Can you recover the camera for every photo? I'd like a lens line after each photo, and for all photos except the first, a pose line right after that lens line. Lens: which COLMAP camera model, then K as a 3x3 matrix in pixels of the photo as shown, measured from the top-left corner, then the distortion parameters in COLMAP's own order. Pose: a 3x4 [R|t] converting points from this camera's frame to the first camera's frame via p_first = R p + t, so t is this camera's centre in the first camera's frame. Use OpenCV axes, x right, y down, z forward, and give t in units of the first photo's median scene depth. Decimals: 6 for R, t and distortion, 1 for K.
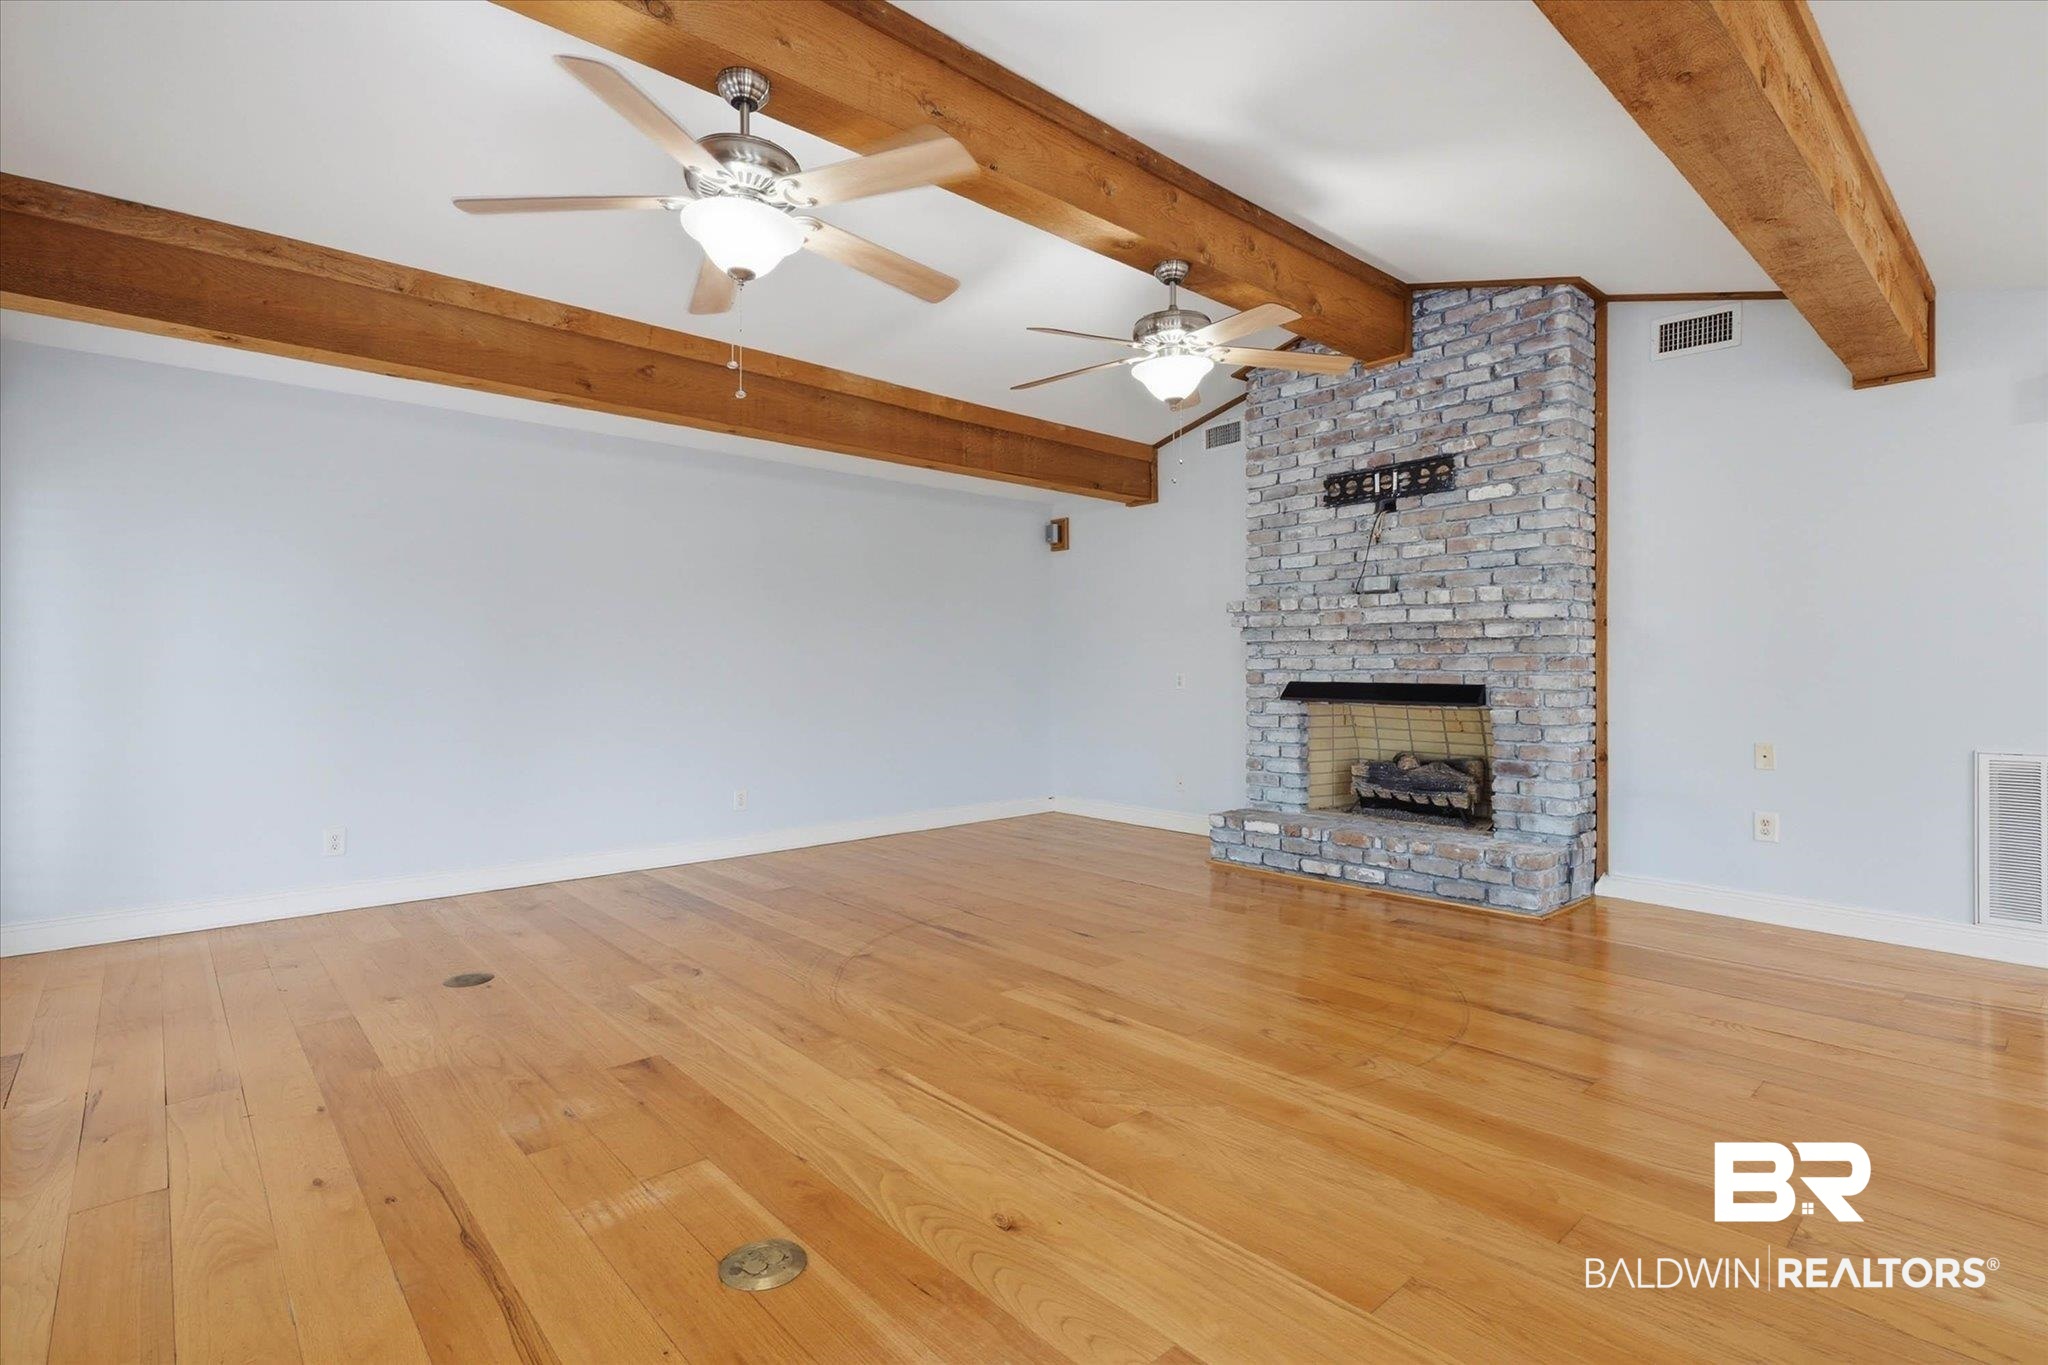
lens RADIAL K [[952.2, 0, 1015.5], [0, 952.2, 680.5], [0, 0, 1]] dist [-0.000347, -0.000386]
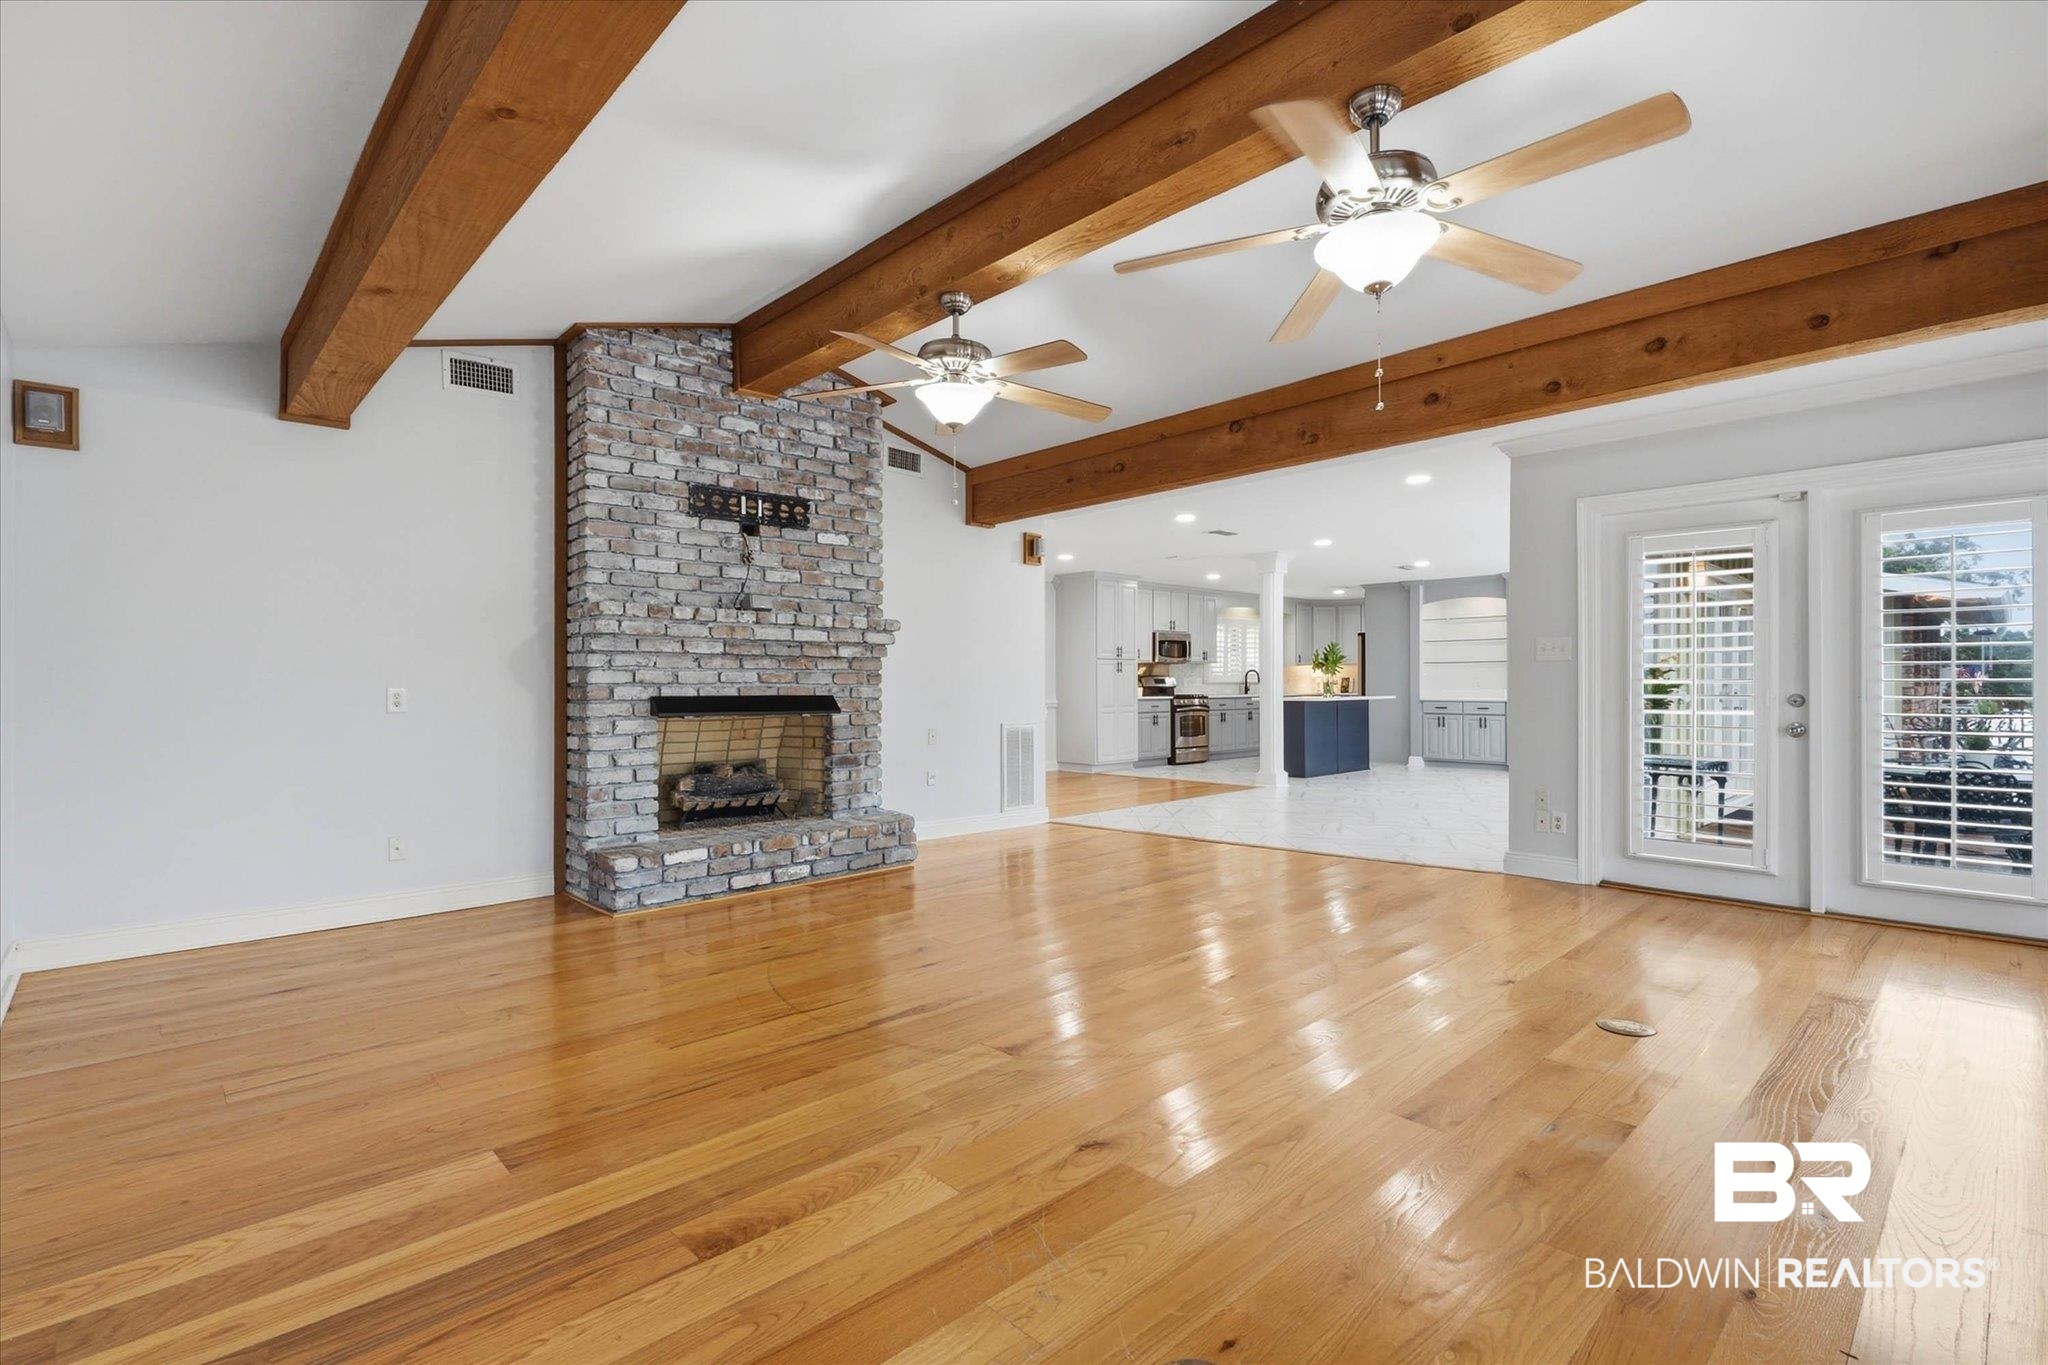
lens RADIAL K [[952.2, 0, 1015.5], [0, 952.2, 680.5], [0, 0, 1]] dist [-0.000347, -0.000386]
pose [[-0.026227, 0.001062, 0.999655, -0.685483], [0.012117, 0.999926, -0.000745, -0.009877], [-0.999583, 0.012093, -0.026238, 0.738404]]
